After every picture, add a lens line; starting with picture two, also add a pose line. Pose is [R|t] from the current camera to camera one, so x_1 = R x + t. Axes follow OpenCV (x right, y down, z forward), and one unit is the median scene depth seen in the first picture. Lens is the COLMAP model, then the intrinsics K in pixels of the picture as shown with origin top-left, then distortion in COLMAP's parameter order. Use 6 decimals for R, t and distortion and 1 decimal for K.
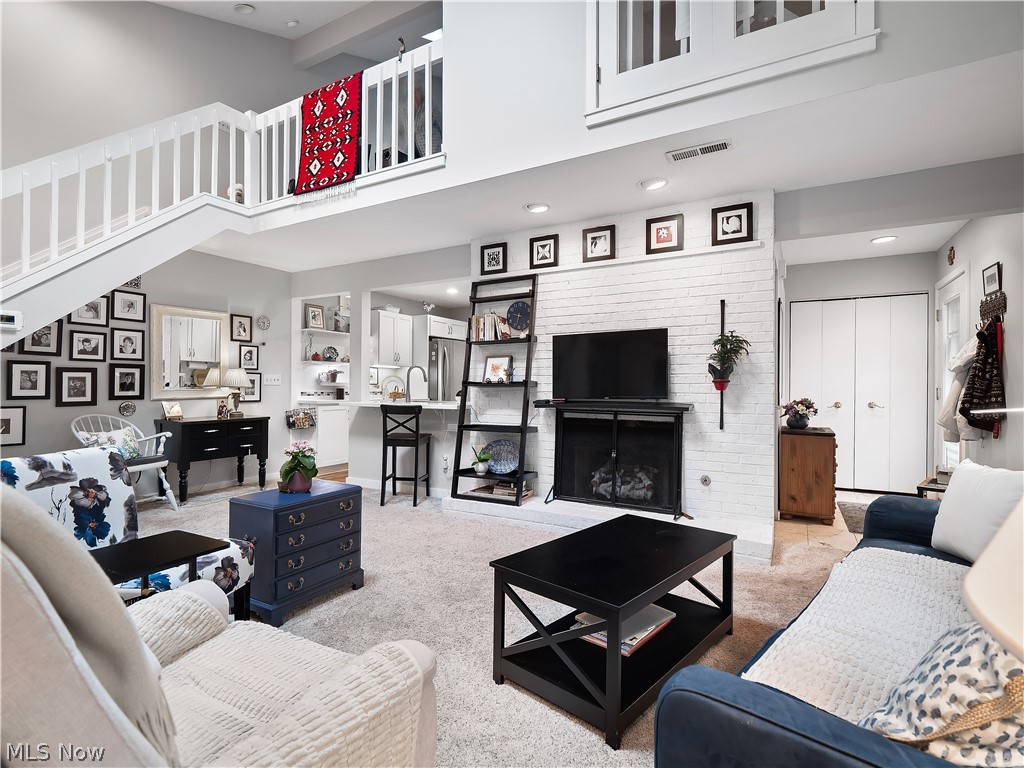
lens RADIAL K [[507.9, 0, 513.1], [0, 507.9, 385.1], [0, 0, 1]] dist [0.015225, -0.011407]
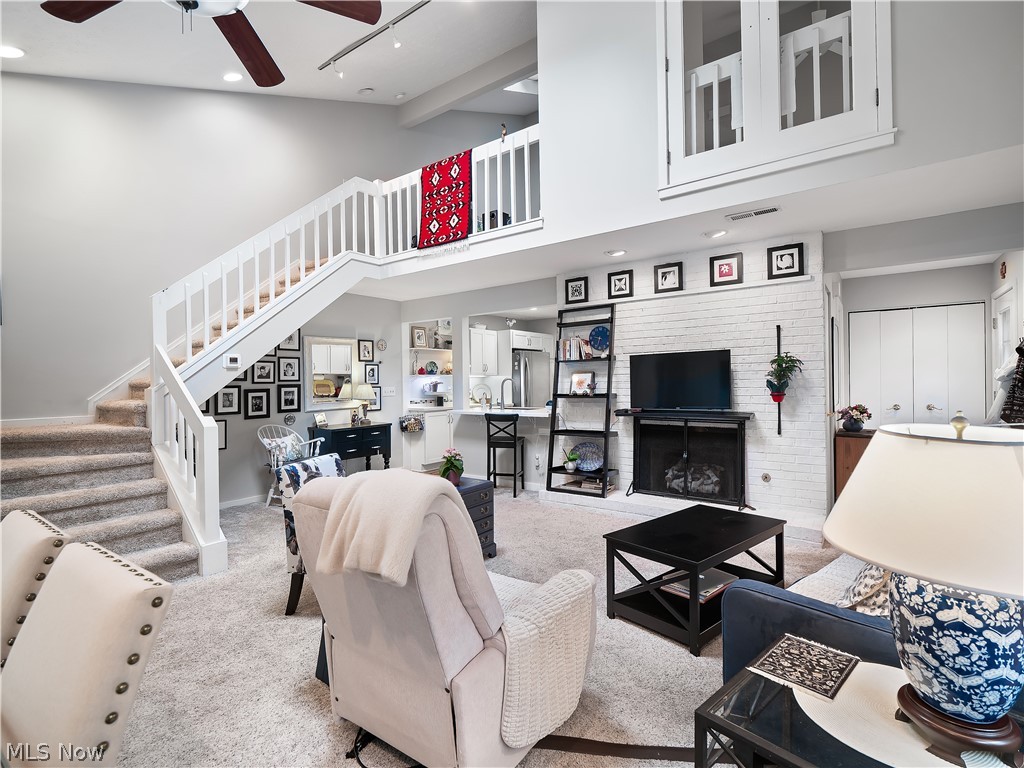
lens RADIAL K [[507.9, 0, 511.8], [0, 507.9, 382.3], [0, 0, 1]] dist [0.015225, -0.011407]
pose [[0.992630, -0.019486, -0.119611, -0.054232], [0.020213, 0.999784, 0.004865, -0.044623], [0.119490, -0.007246, 0.992809, -0.211861]]
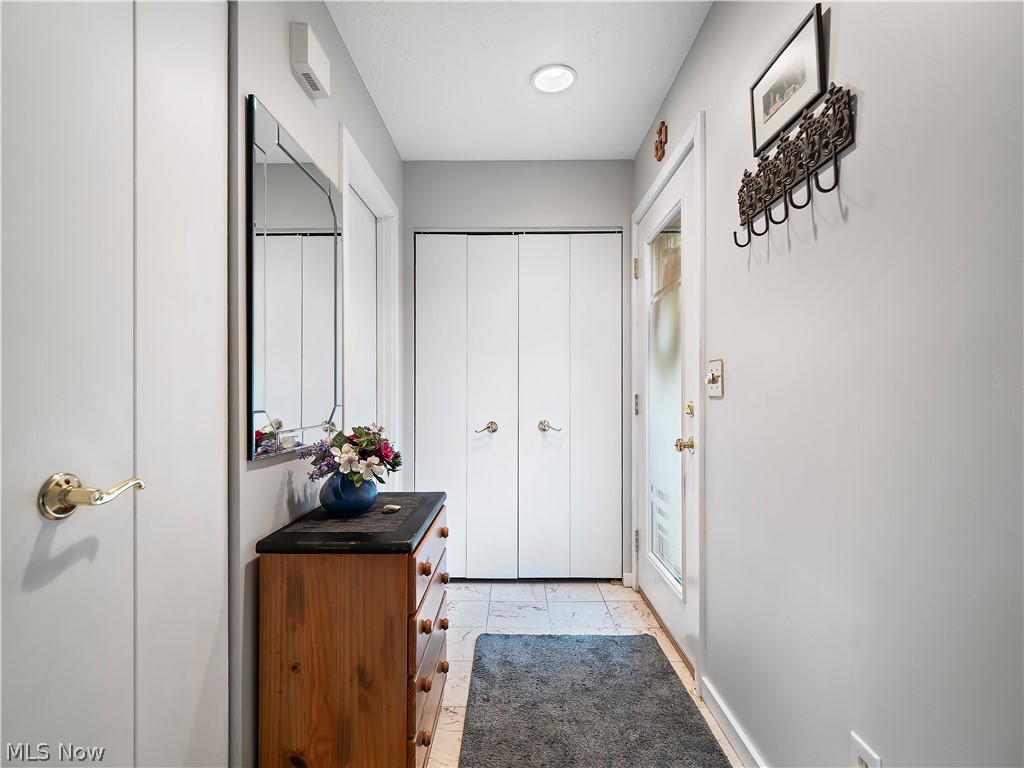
lens RADIAL K [[507.9, 0, 516.3], [0, 507.9, 397.7], [0, 0, 1]] dist [0.015225, -0.011407]
pose [[0.873258, -0.009403, 0.487167, 0.497710], [0.006484, 0.999950, 0.007678, 0.004610], [-0.487215, -0.003546, 0.873275, 0.648373]]
